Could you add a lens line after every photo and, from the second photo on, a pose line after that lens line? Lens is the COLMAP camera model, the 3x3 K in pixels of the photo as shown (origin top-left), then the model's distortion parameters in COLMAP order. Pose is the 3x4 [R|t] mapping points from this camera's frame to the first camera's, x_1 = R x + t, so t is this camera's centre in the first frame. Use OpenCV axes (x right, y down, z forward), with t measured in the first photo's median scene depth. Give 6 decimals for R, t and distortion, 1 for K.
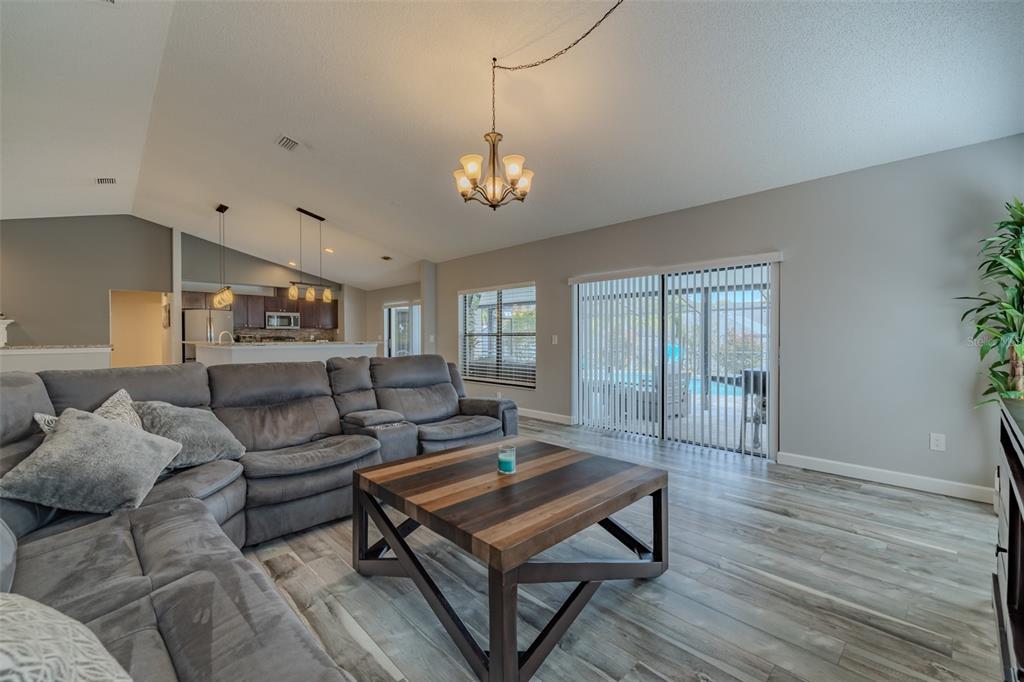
lens RADIAL K [[424.0, 0, 508.5], [0, 424.0, 340.3], [0, 0, 1]] dist [0.000635, -0.000147]
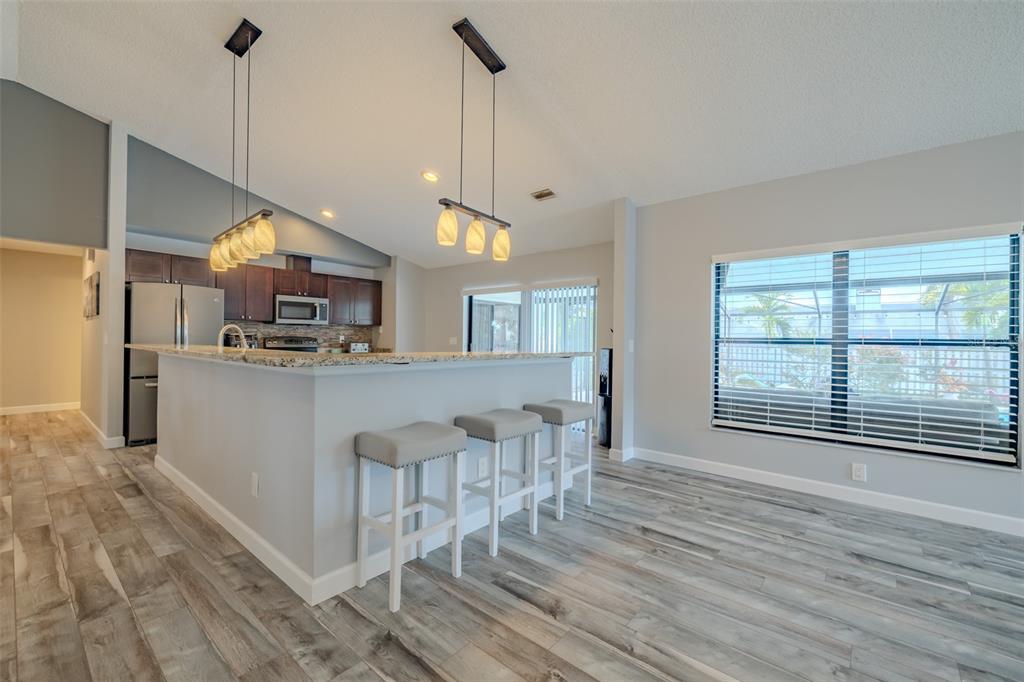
lens RADIAL K [[427.7, 0, 512.5], [0, 427.7, 336.8], [0, 0, 1]] dist [0.000313, 0.000105]
pose [[0.994640, 0.016277, 0.102107, -0.446499], [-0.014785, 0.999773, -0.015352, -0.005744], [-0.102334, 0.013761, 0.994655, 0.548509]]
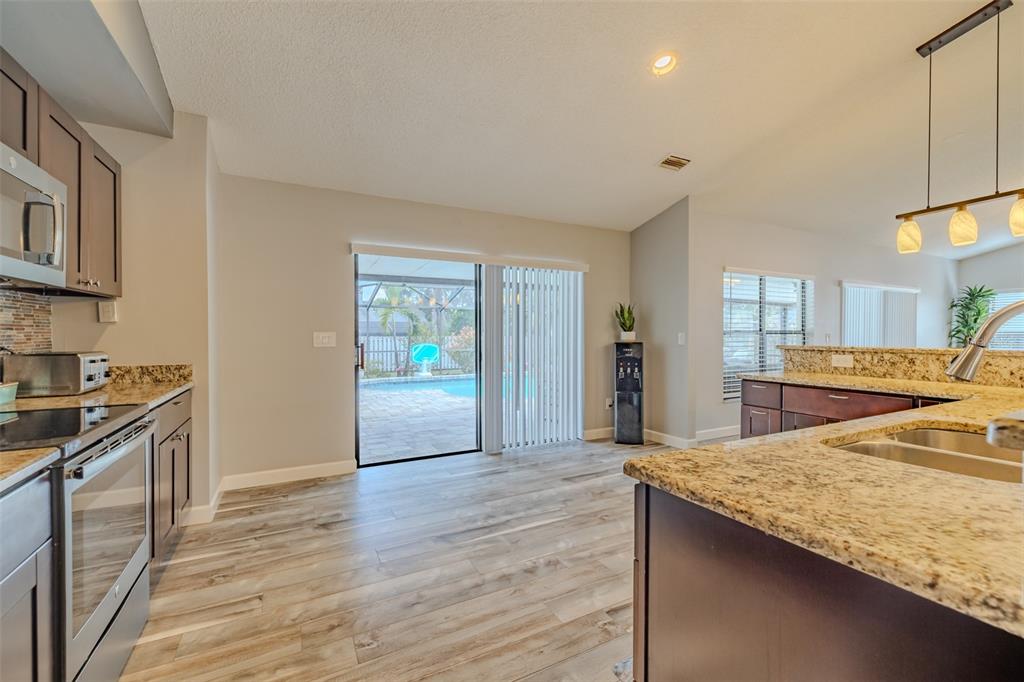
lens RADIAL K [[427.7, 0, 512.5], [0, 427.7, 336.8], [0, 0, 1]] dist [0.000313, 0.000105]
pose [[0.281764, -0.004001, 0.959476, -0.918383], [0.009457, 0.999954, 0.001393, -0.011141], [-0.959437, 0.008682, 0.281788, 1.228973]]
